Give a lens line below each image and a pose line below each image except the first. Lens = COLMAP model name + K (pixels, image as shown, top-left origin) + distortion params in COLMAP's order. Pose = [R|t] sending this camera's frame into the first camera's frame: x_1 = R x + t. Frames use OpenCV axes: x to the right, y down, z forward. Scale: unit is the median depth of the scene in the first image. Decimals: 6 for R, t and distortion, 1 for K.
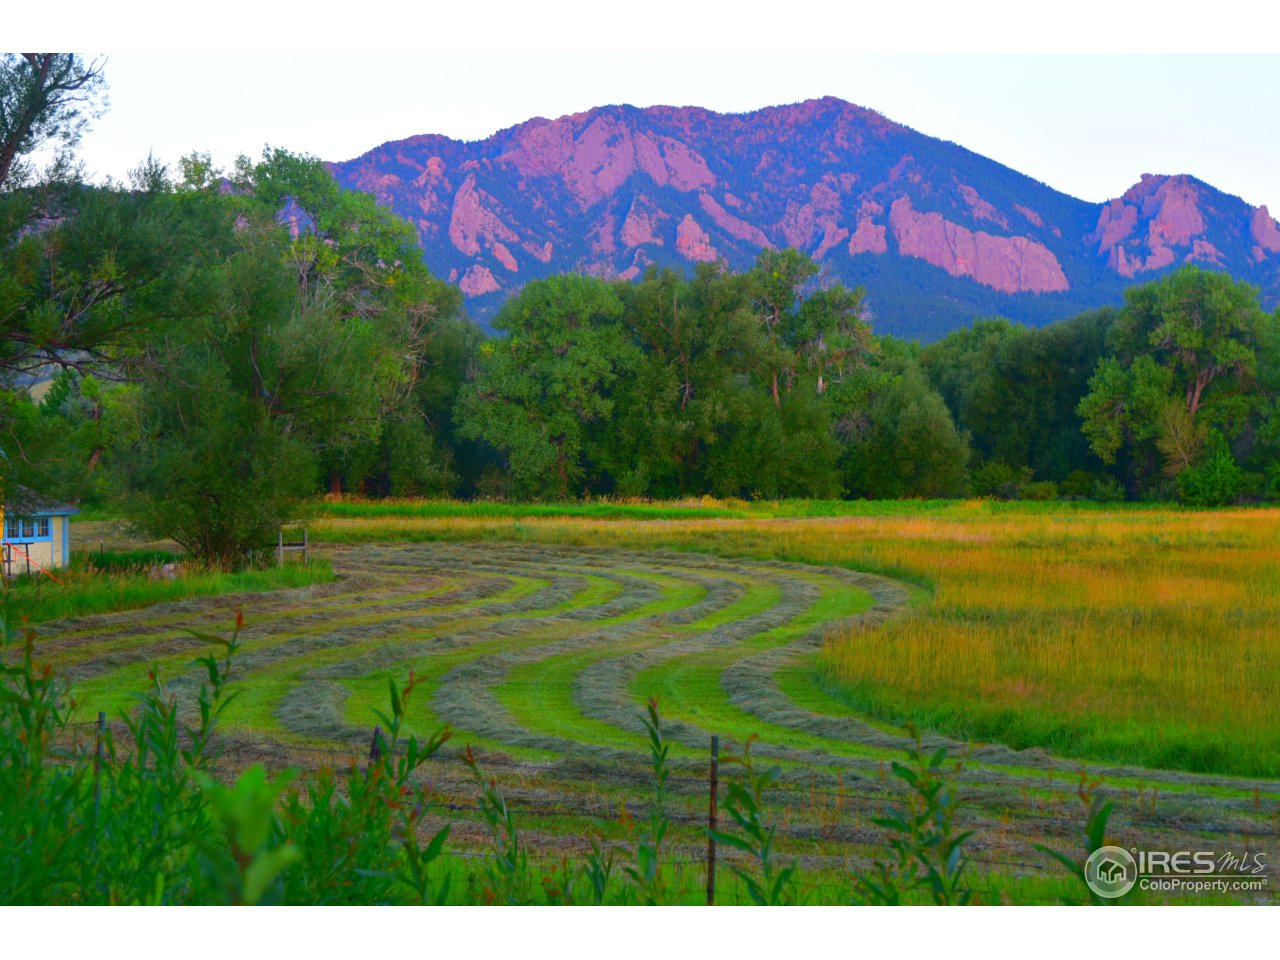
lens RADIAL K [[637.2, 0, 641.2], [0, 637.2, 480.4], [0, 0, 1]] dist [-0.001905, -0.000040]
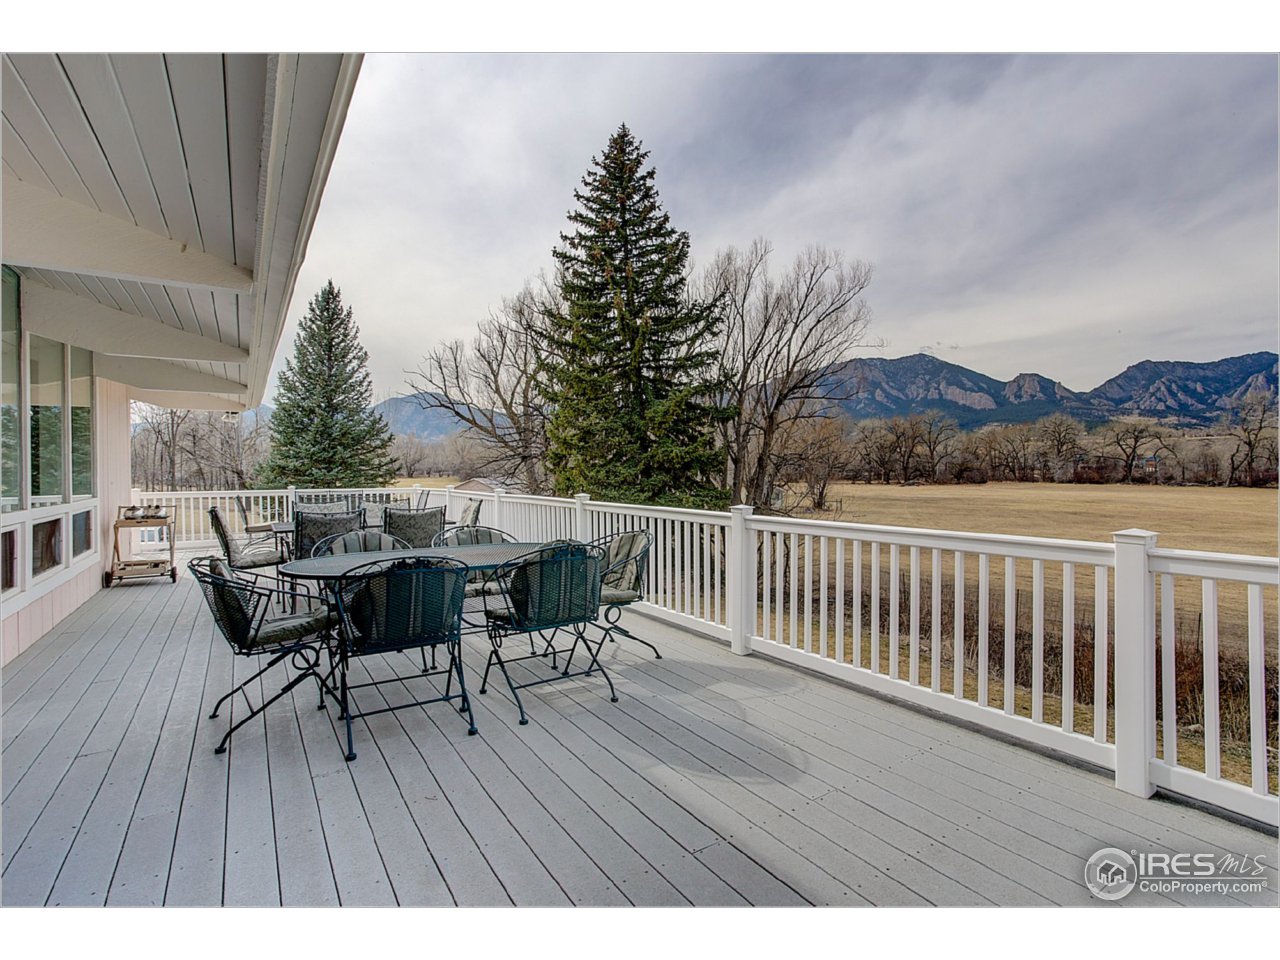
lens RADIAL K [[637.2, 0, 638.3], [0, 637.2, 475.6], [0, 0, 1]] dist [-0.001905, -0.000040]
pose [[0.997842, -0.002610, -0.065606, -0.966461], [0.002702, 0.999995, 0.001314, 0.035583], [0.065602, -0.001489, 0.997845, -2.429284]]
